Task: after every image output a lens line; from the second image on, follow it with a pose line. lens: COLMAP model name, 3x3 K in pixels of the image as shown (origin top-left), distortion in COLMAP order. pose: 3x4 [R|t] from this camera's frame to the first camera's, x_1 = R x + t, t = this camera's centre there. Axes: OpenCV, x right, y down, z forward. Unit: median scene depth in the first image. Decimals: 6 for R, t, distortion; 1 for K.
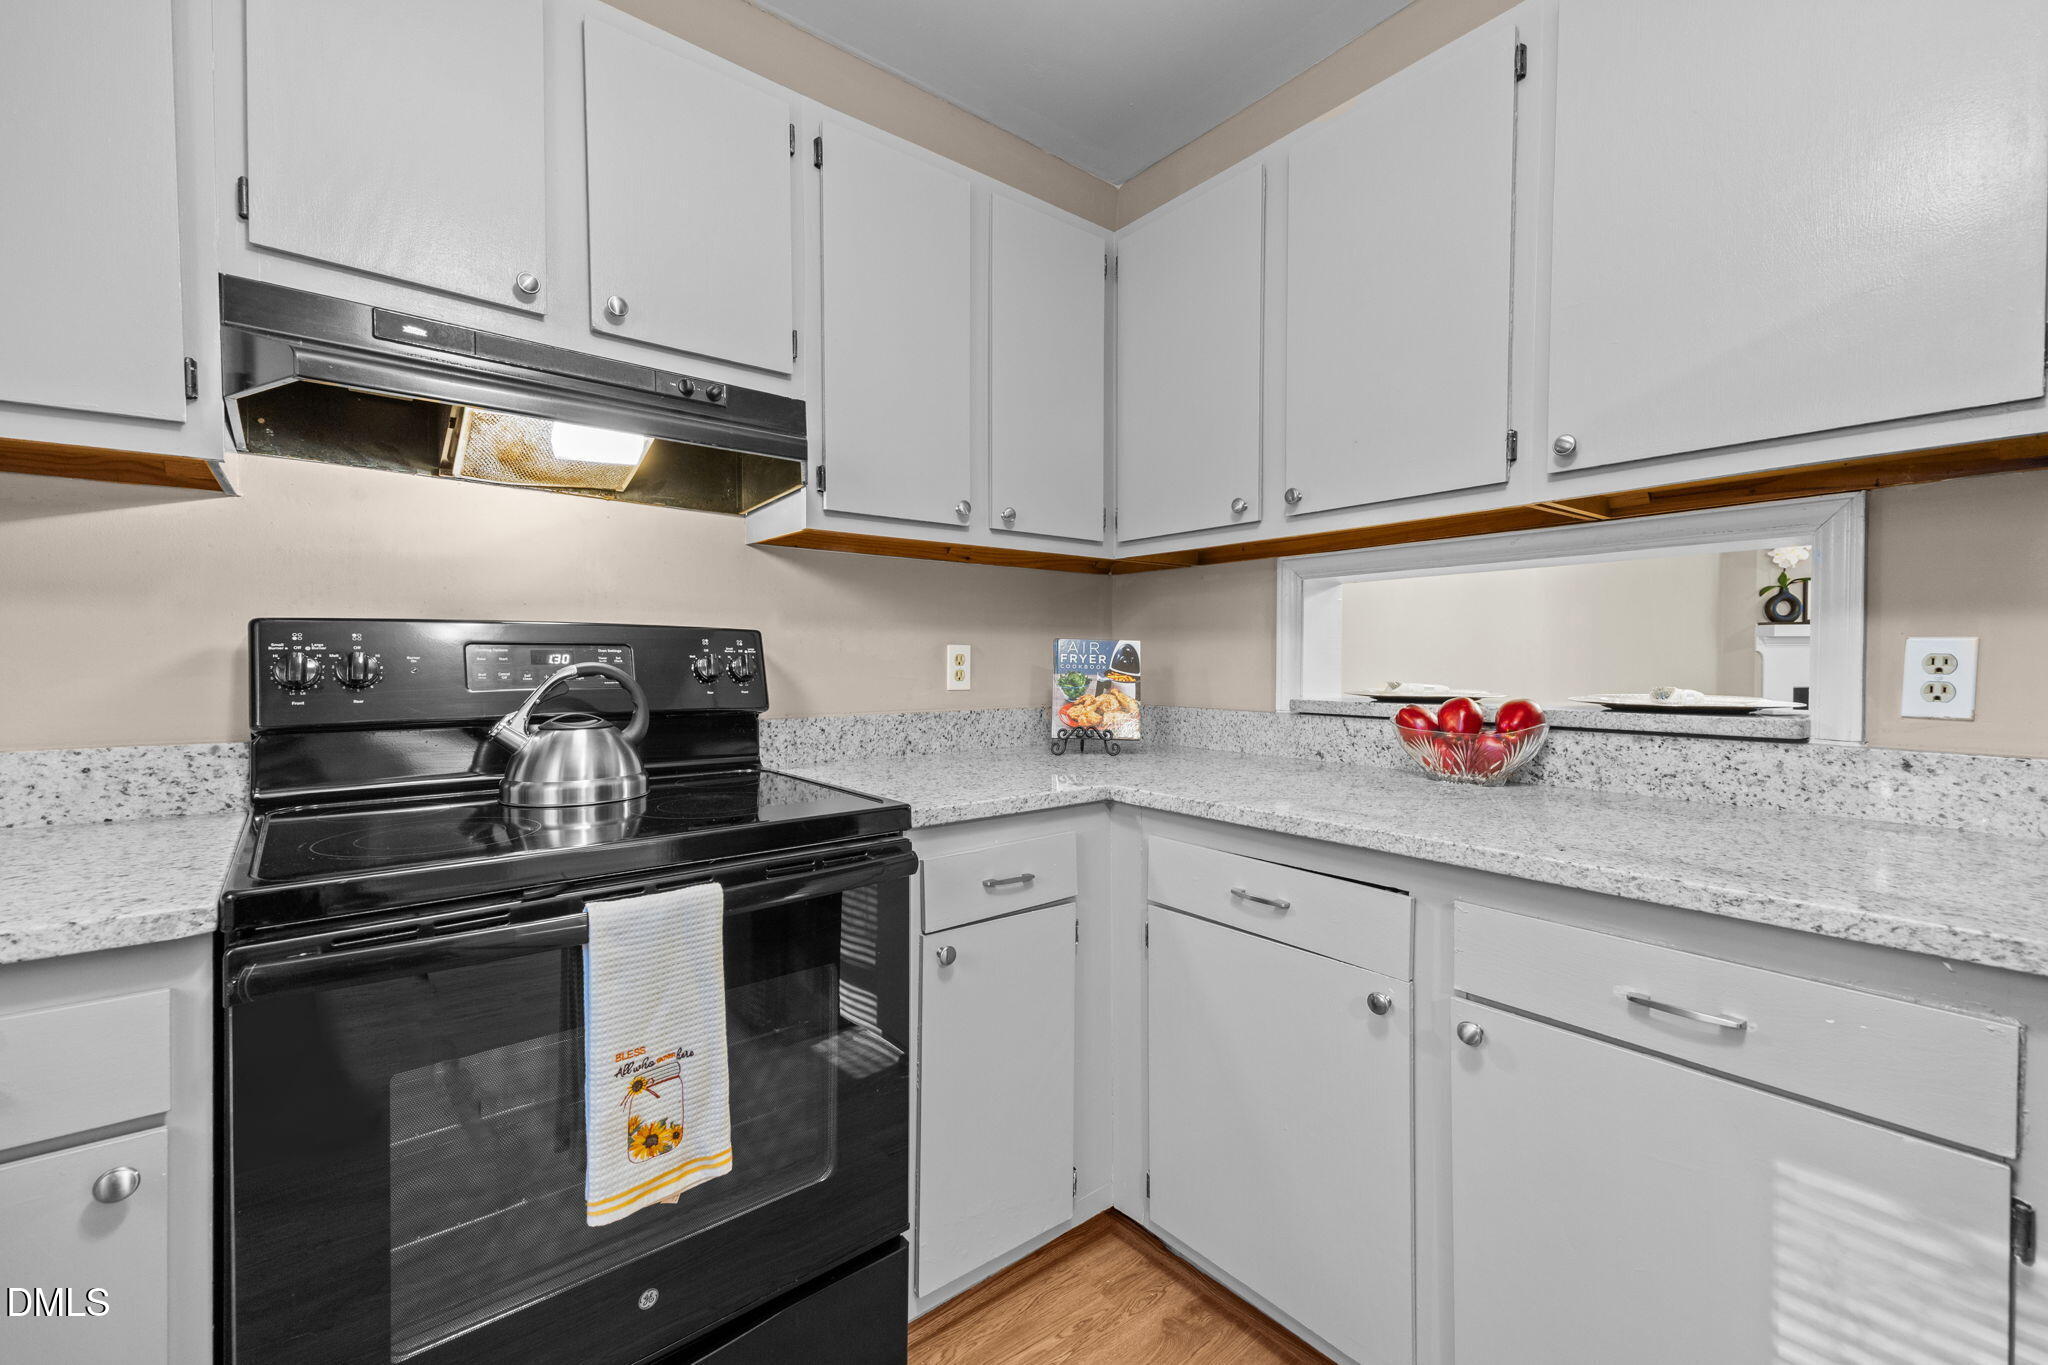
lens RADIAL K [[868.4, 0, 1019.0], [0, 868.4, 675.2], [0, 0, 1]] dist [0.058742, -0.018665]
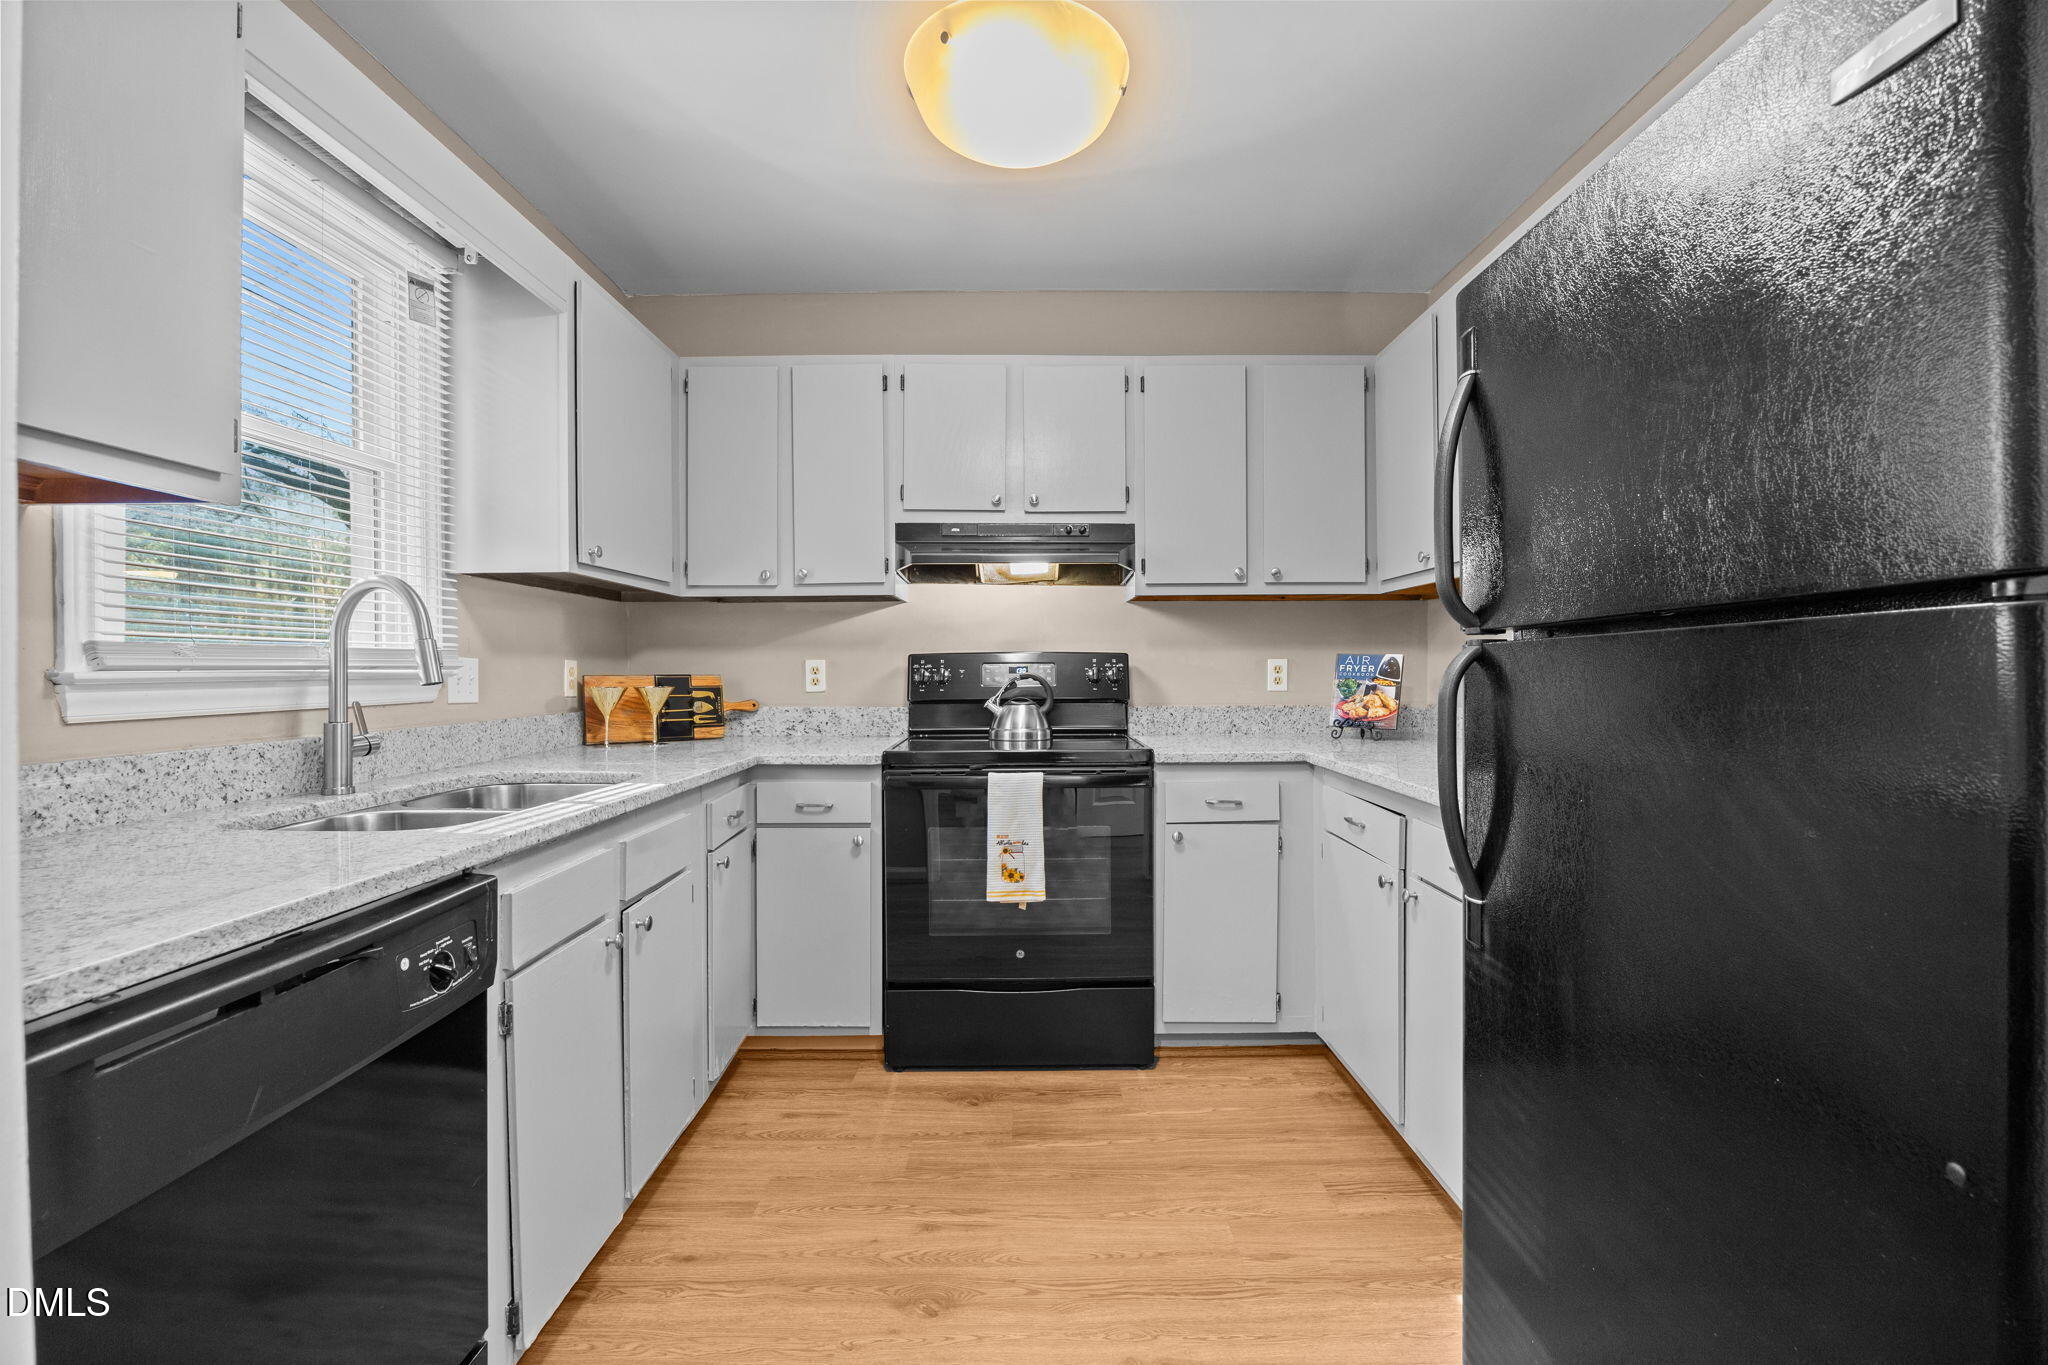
lens RADIAL K [[868.4, 0, 1019.0], [0, 868.4, 675.2], [0, 0, 1]] dist [0.058742, -0.018665]
pose [[0.775672, -0.000617, -0.631136, 0.720538], [-0.006015, 0.999947, -0.008370, 0.008554], [0.631108, 0.010289, 0.775627, -0.532214]]
